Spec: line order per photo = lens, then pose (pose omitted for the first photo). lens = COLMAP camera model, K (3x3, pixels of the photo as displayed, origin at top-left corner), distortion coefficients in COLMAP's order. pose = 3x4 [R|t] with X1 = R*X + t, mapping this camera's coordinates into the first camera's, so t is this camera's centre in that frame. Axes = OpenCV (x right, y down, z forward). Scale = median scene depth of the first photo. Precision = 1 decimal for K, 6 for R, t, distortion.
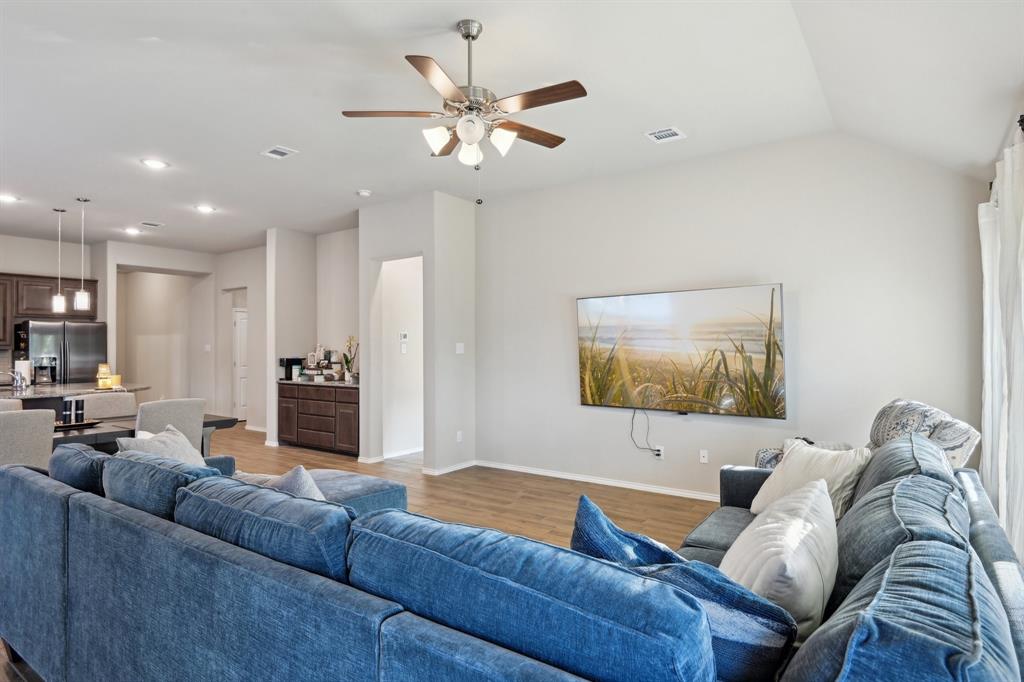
lens RADIAL K [[538.7, 0, 508.0], [0, 538.7, 338.9], [0, 0, 1]] dist [0.007169, -0.011089]
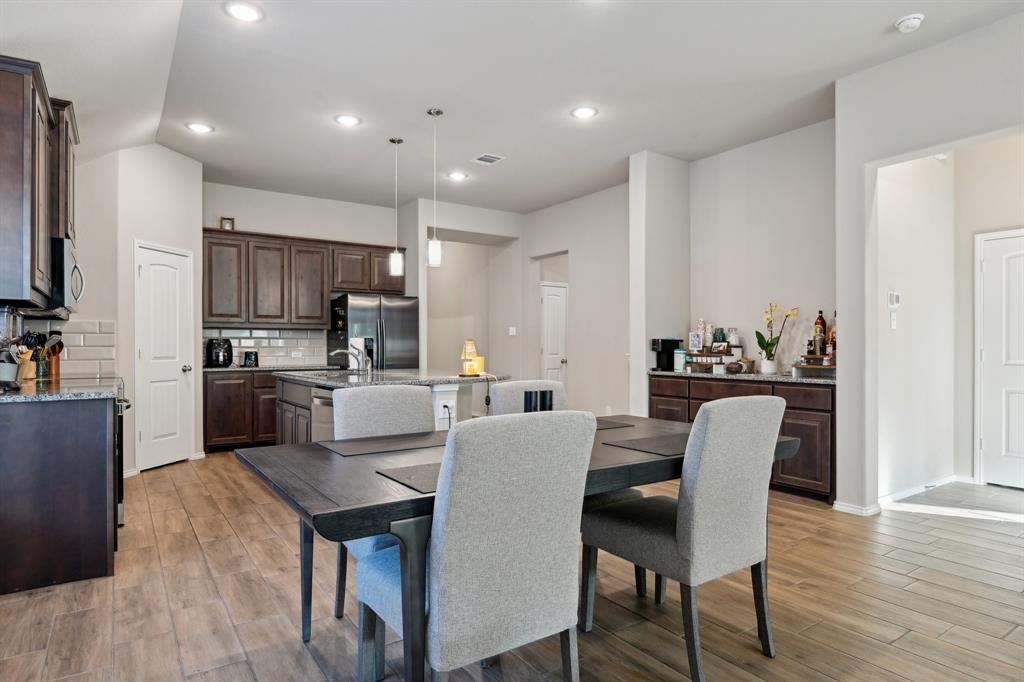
lens RADIAL K [[584.8, 0, 517.5], [0, 584.8, 345.1], [0, 0, 1]] dist [-0.000831, -0.001146]
pose [[0.936562, 0.005660, -0.350457, -0.319799], [0.000637, 0.999840, 0.017851, 0.029787], [0.350502, -0.016941, 0.936409, 0.234622]]
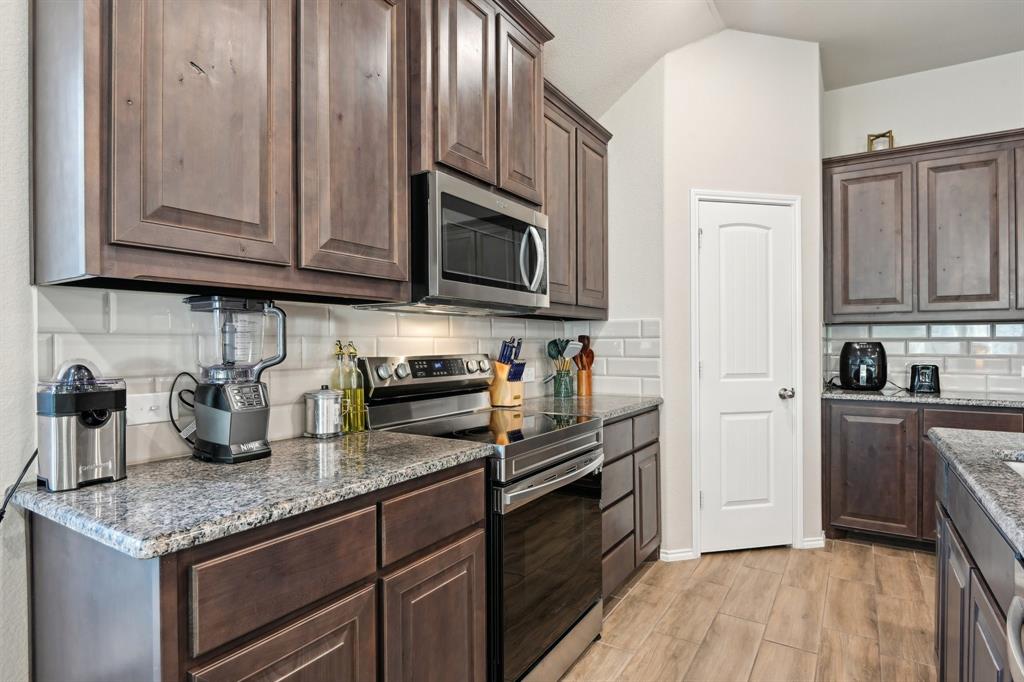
lens RADIAL K [[538.7, 0, 520.7], [0, 538.7, 343.1], [0, 0, 1]] dist [0.007169, -0.011089]
pose [[0.045024, 0.007777, -0.998956, -0.584974], [0.020098, 0.999760, 0.008689, 0.026787], [0.998784, -0.020468, 0.044856, 0.576368]]
